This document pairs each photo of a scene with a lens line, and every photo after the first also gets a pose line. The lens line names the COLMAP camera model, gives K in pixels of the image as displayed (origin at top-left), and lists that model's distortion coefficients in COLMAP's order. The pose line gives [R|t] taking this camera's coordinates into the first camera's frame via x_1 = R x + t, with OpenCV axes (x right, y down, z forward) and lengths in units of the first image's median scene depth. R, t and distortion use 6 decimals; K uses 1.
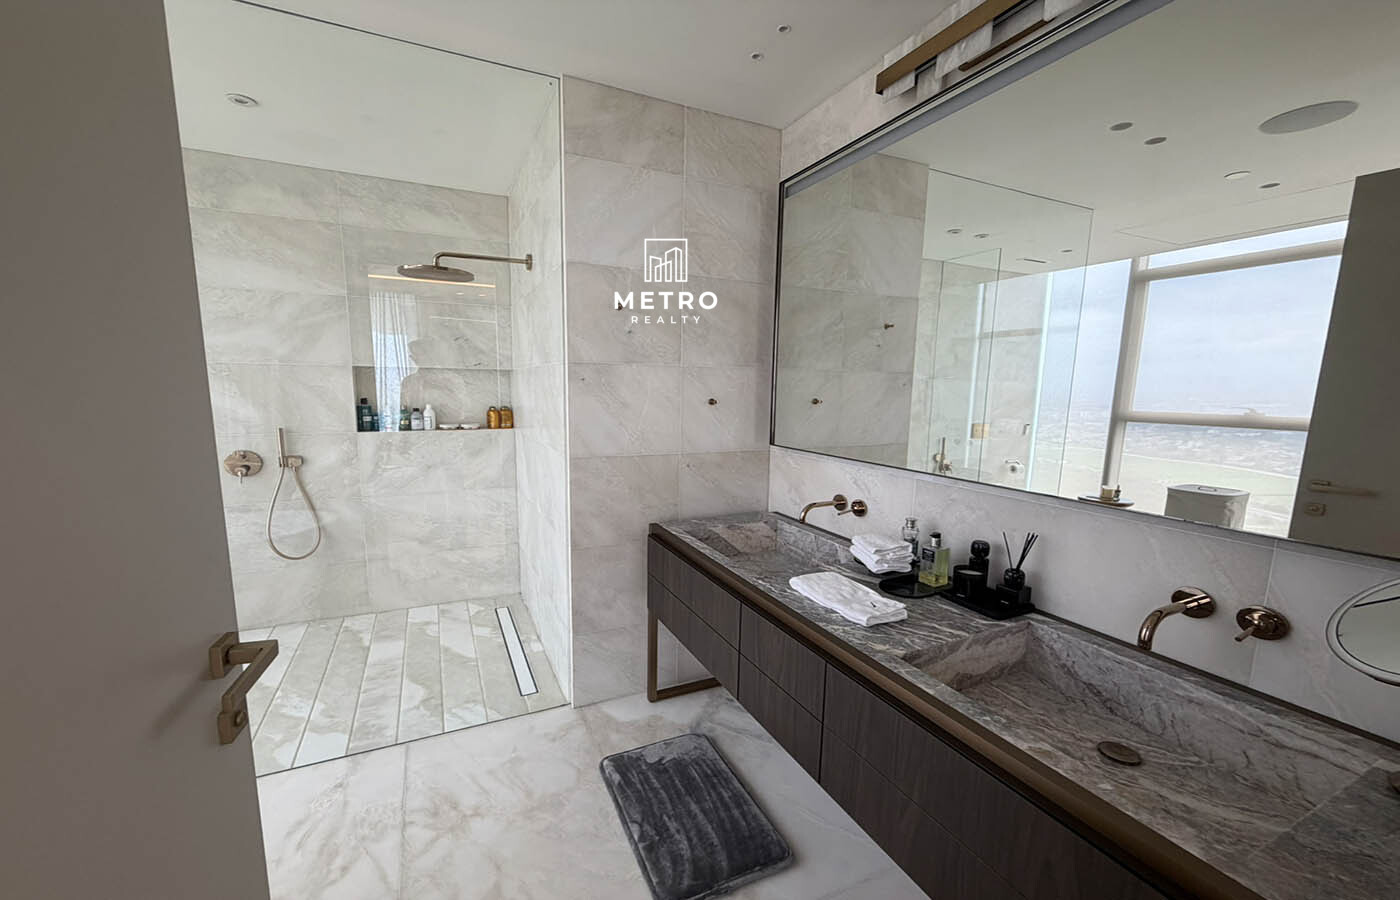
lens RADIAL K [[557.4, 0, 695.8], [0, 557.4, 472.8], [0, 0, 1]] dist [0.001596, 0.000086]
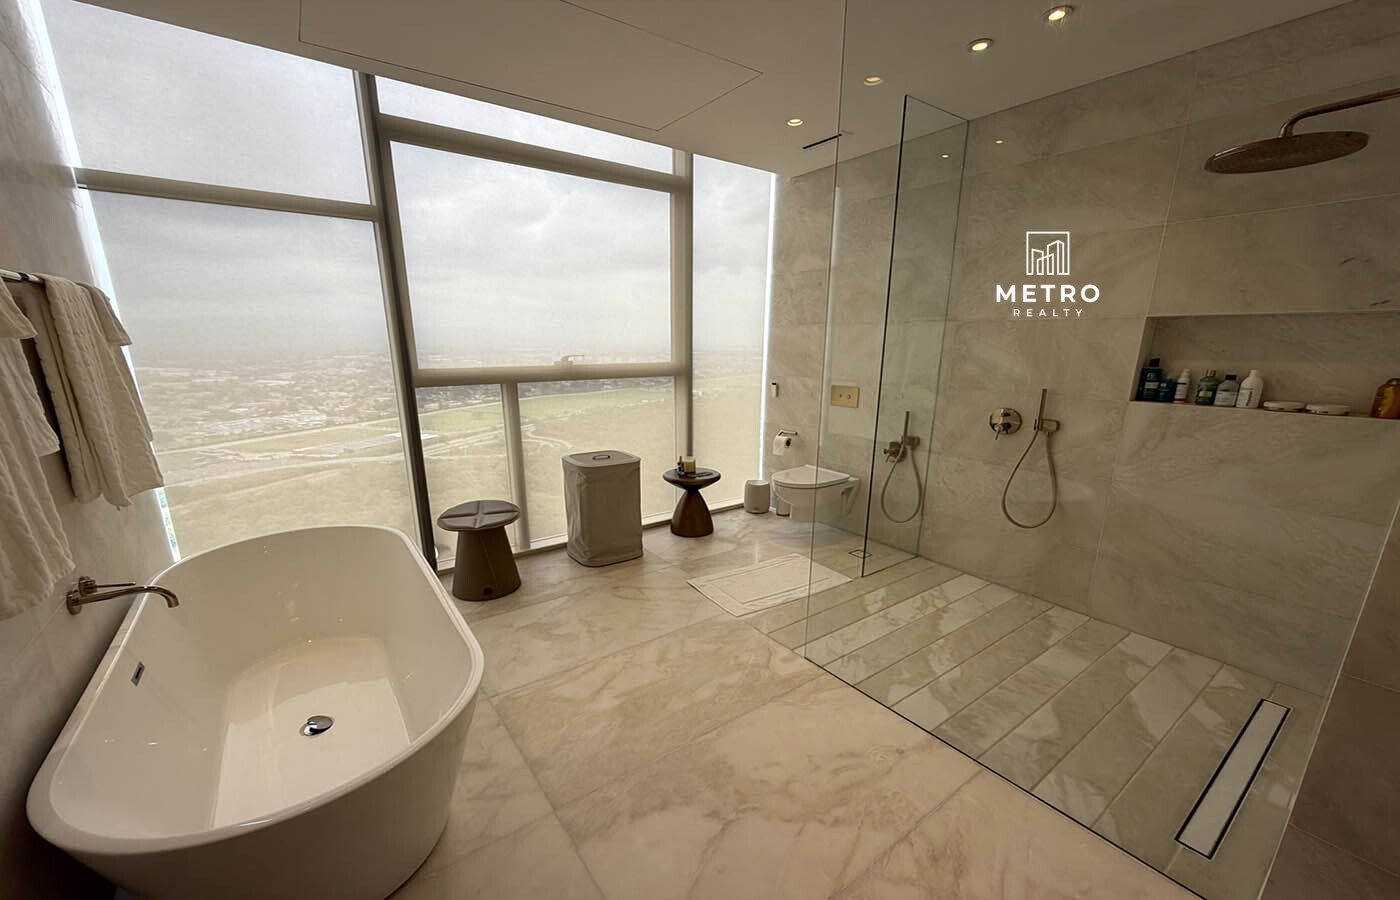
lens RADIAL K [[550.2, 0, 698.4], [0, 550.2, 488.2], [0, 0, 1]] dist [0.000485, 0.000066]
pose [[0.182239, 0.243239, -0.952693, 0.073211], [-0.150749, 0.964375, 0.217385, -0.032468], [0.971629, 0.104001, 0.212415, 0.253782]]
